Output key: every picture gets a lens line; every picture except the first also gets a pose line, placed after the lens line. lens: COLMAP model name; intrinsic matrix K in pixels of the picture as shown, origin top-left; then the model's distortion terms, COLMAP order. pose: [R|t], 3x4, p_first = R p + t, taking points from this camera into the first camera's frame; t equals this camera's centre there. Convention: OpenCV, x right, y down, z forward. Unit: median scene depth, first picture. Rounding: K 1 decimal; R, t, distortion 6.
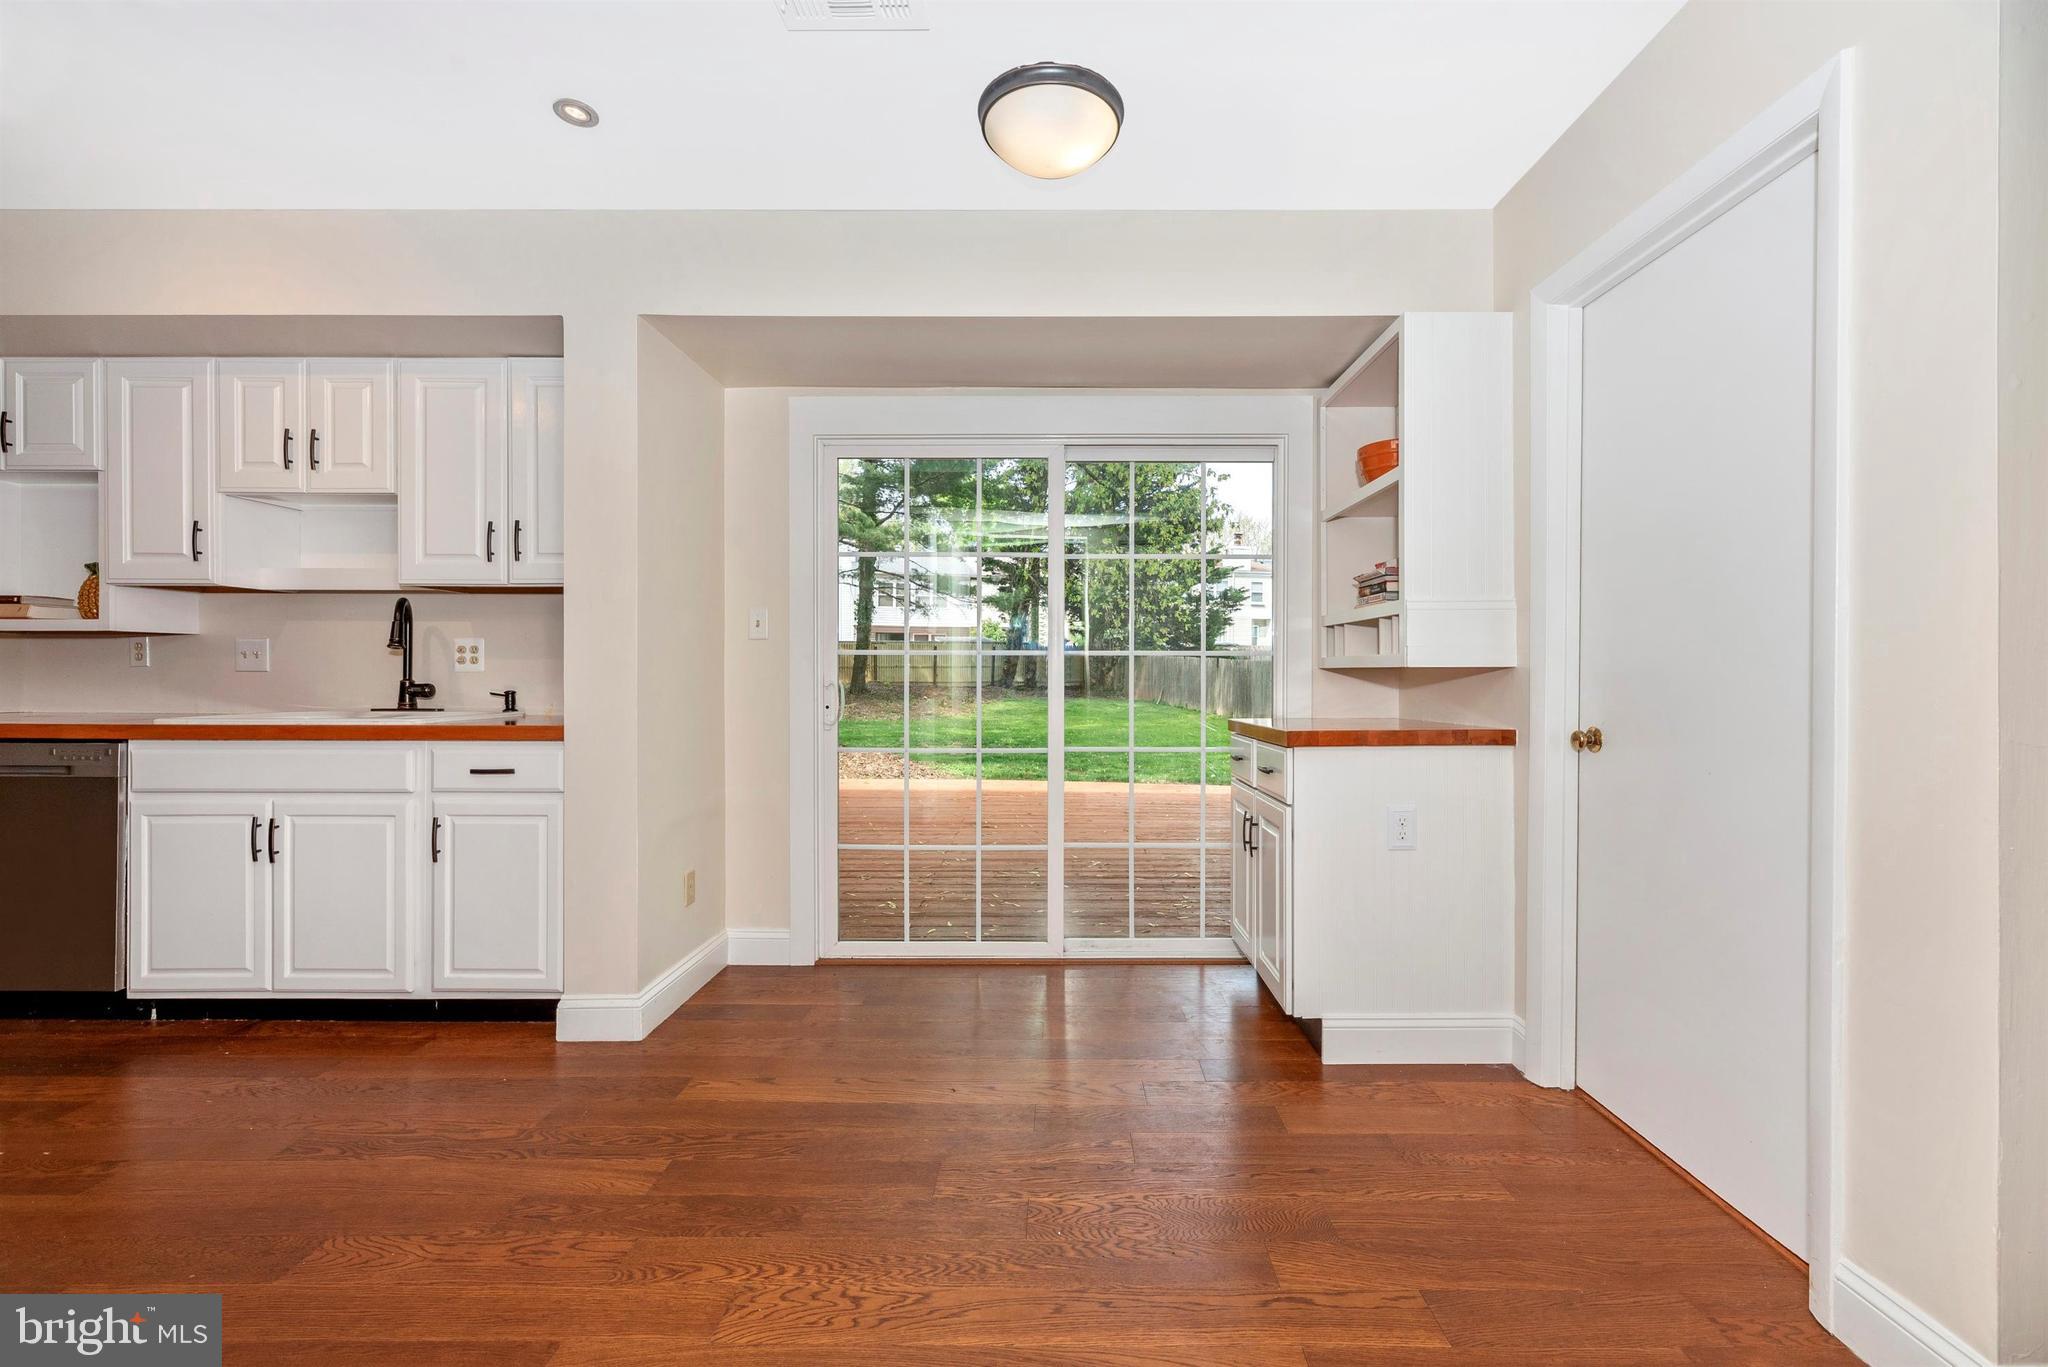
lens RADIAL K [[871.5, 0, 1043.2], [0, 871.5, 678.4], [0, 0, 1]] dist [0.000767, -0.000018]
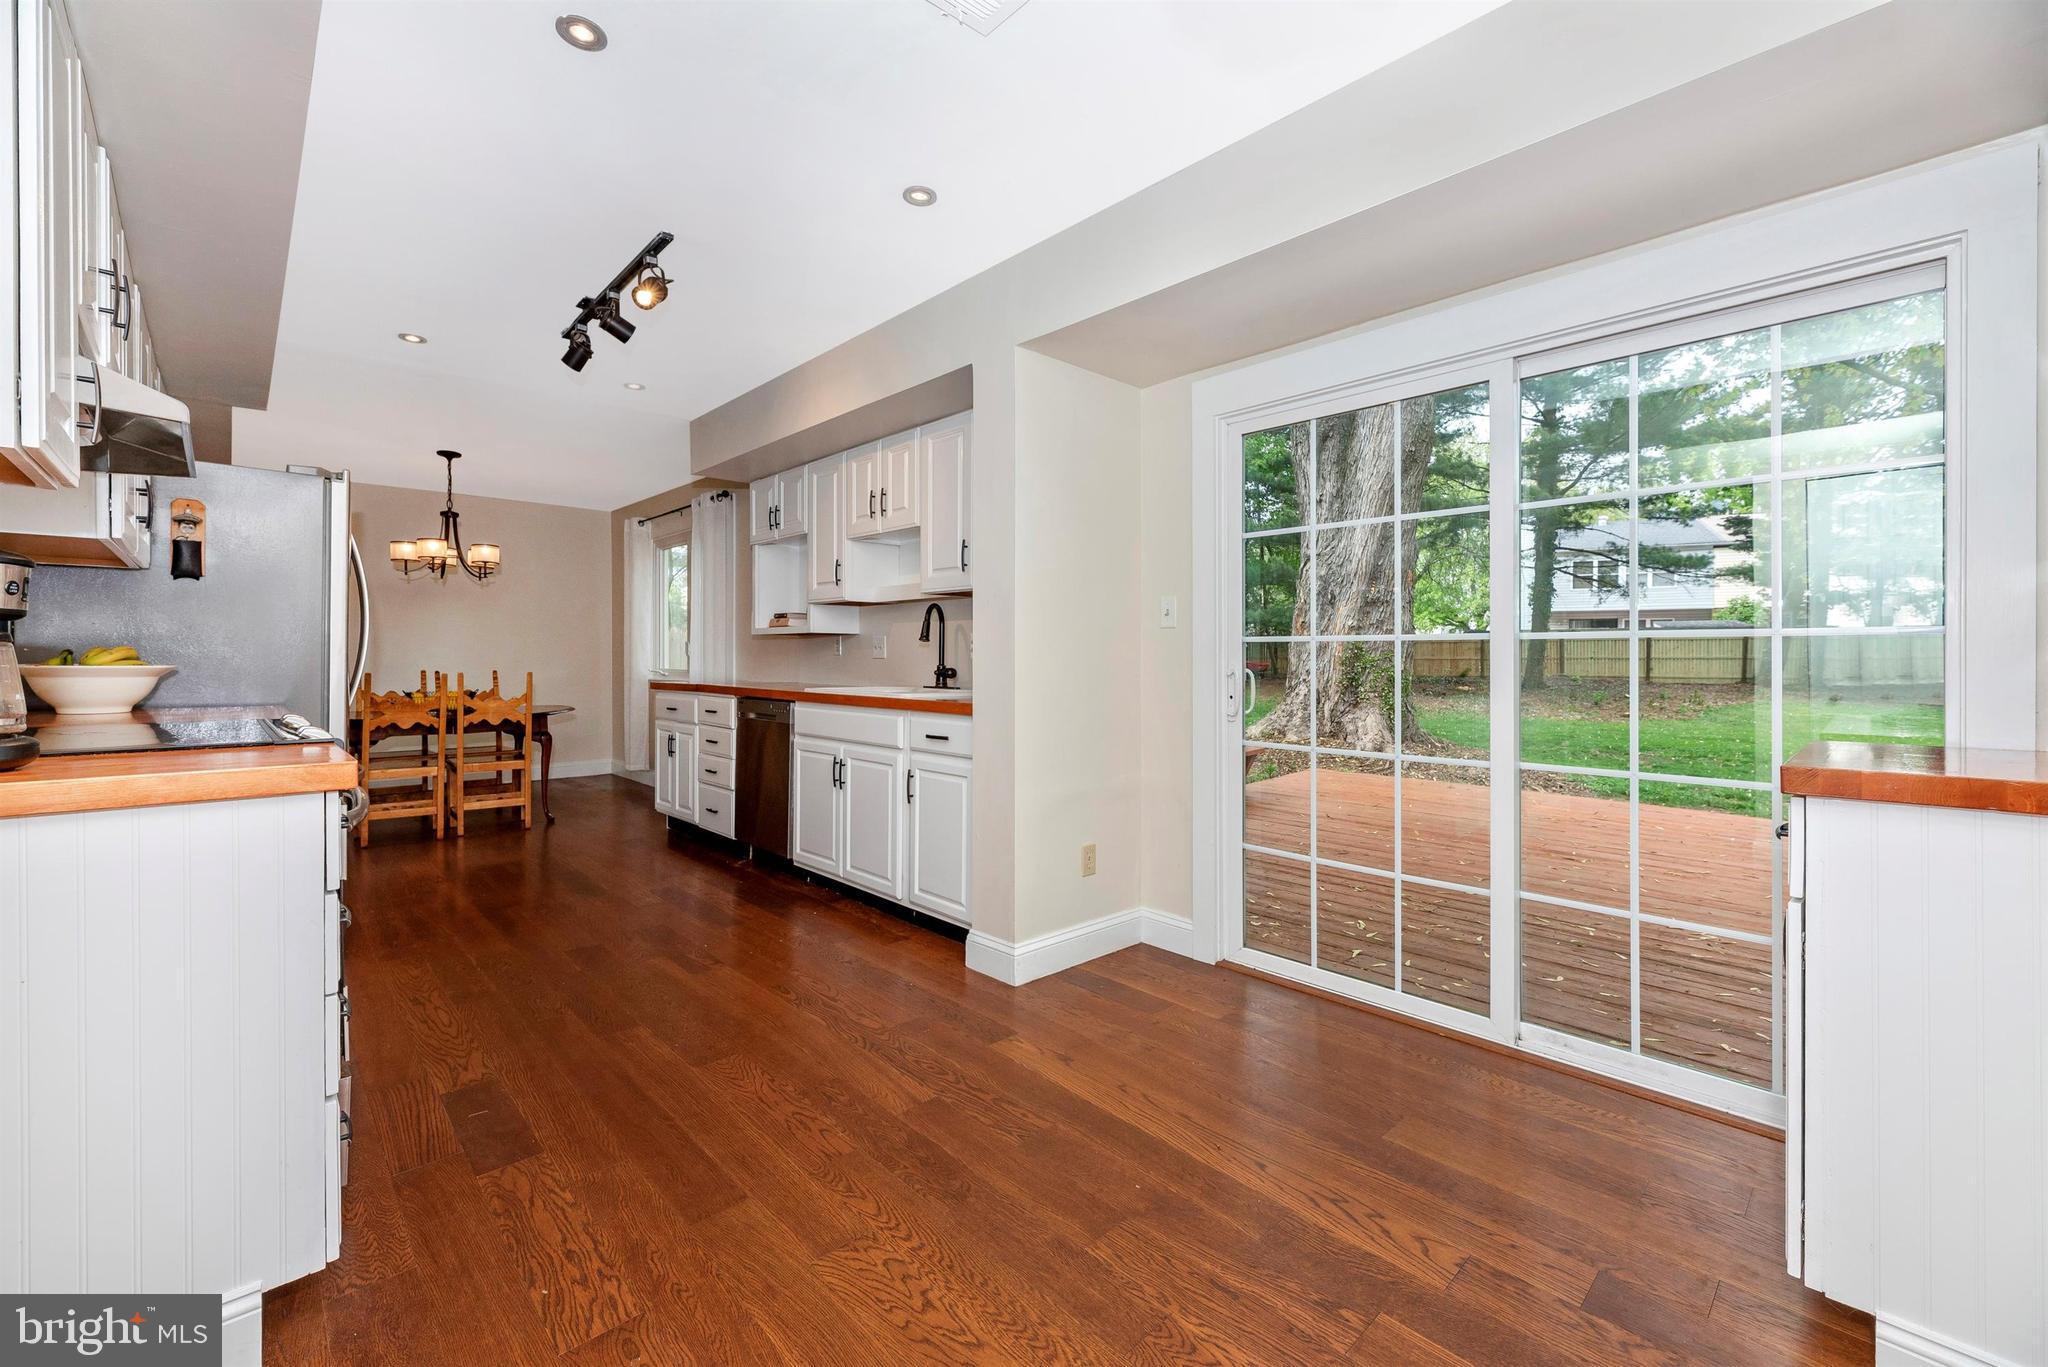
lens RADIAL K [[828.2, 0, 1013.6], [0, 828.2, 653.8], [0, 0, 1]] dist [0.000105, -0.000217]
pose [[0.683007, -0.003218, -0.730404, 0.306015], [-0.010533, 0.999843, -0.014255, 0.001580], [0.730336, 0.017429, 0.682866, 0.250707]]
